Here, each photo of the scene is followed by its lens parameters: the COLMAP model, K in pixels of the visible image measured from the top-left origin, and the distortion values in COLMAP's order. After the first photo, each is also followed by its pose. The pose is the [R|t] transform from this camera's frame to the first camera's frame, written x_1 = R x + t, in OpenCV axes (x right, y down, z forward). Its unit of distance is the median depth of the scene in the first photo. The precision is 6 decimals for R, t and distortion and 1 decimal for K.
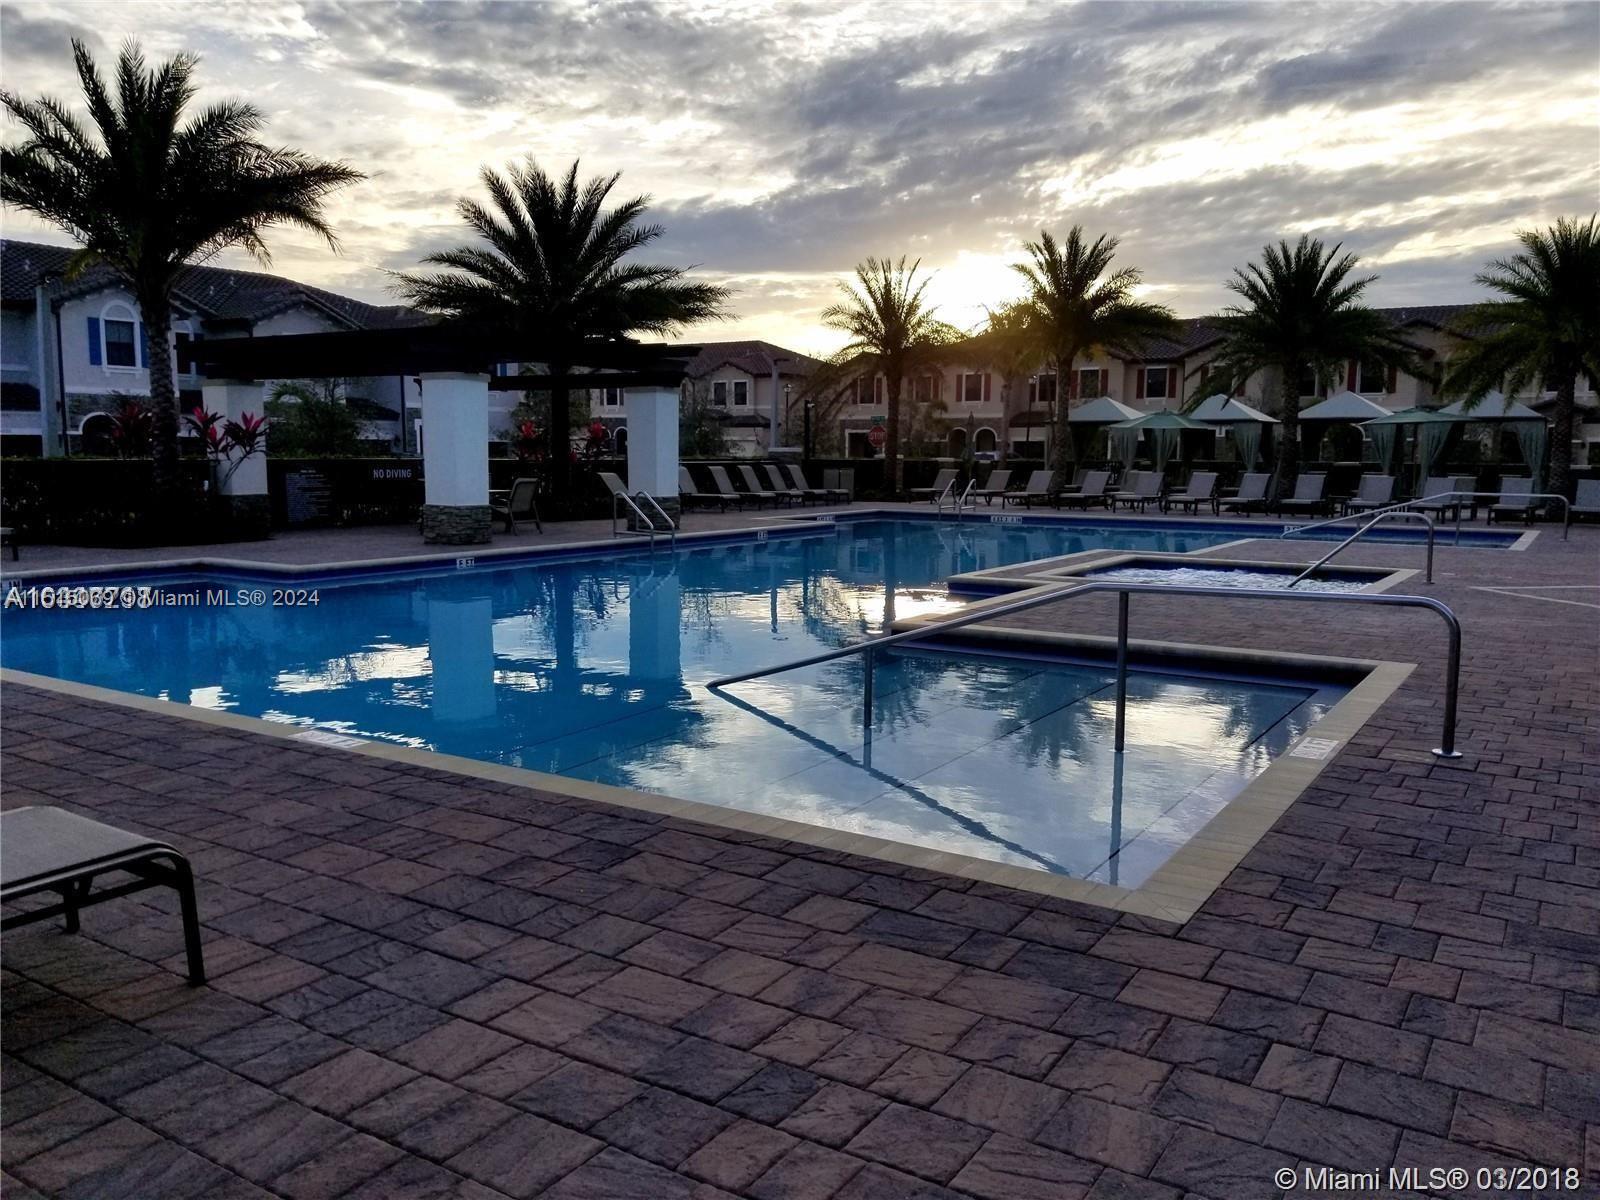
lens RADIAL K [[1290.5, 0, 800.0], [0, 1290.5, 600.0], [0, 0, 1]] dist [-0.104784, -0.002323]
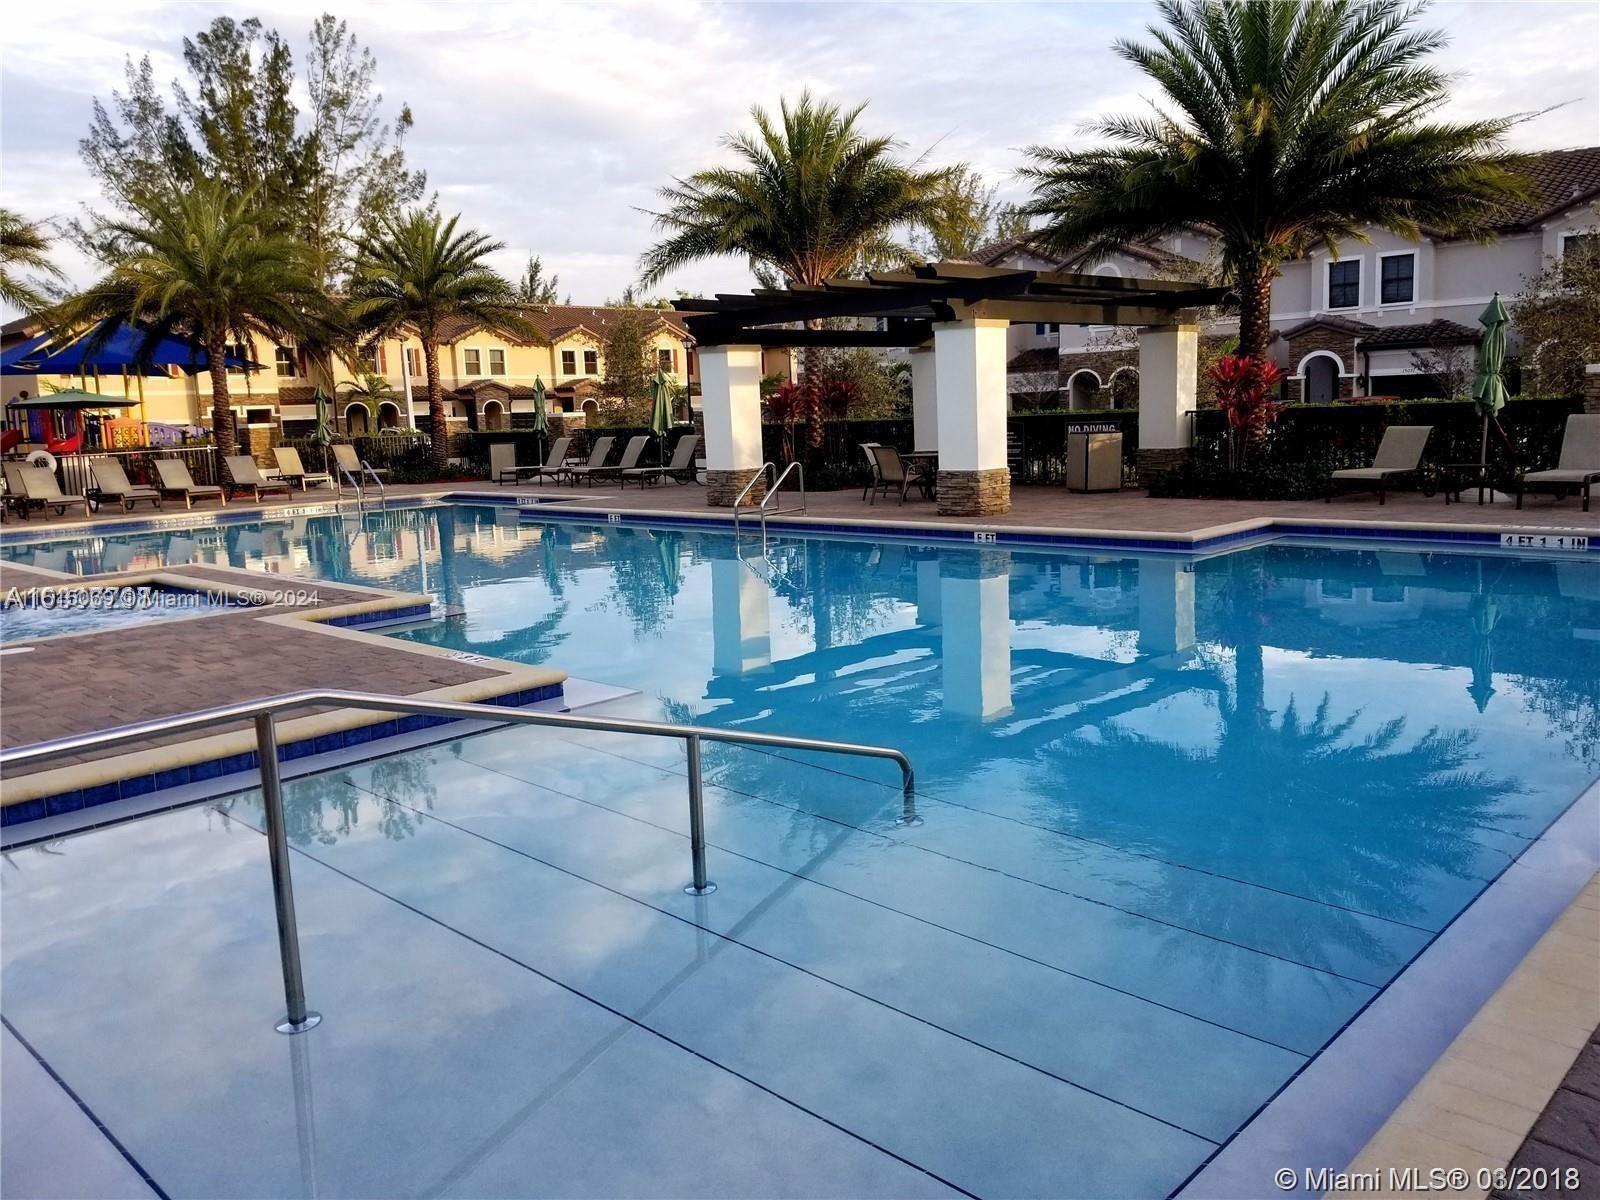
lens RADIAL K [[1290.5, 0, 800.0], [0, 1290.5, 600.0], [0, 0, 1]] dist [-0.104784, -0.002323]
pose [[-0.258933, 0.138029, -0.955982, 0.718389], [-0.066392, 0.984852, 0.160180, -0.134555], [0.963611, 0.104946, -0.245847, 1.239388]]
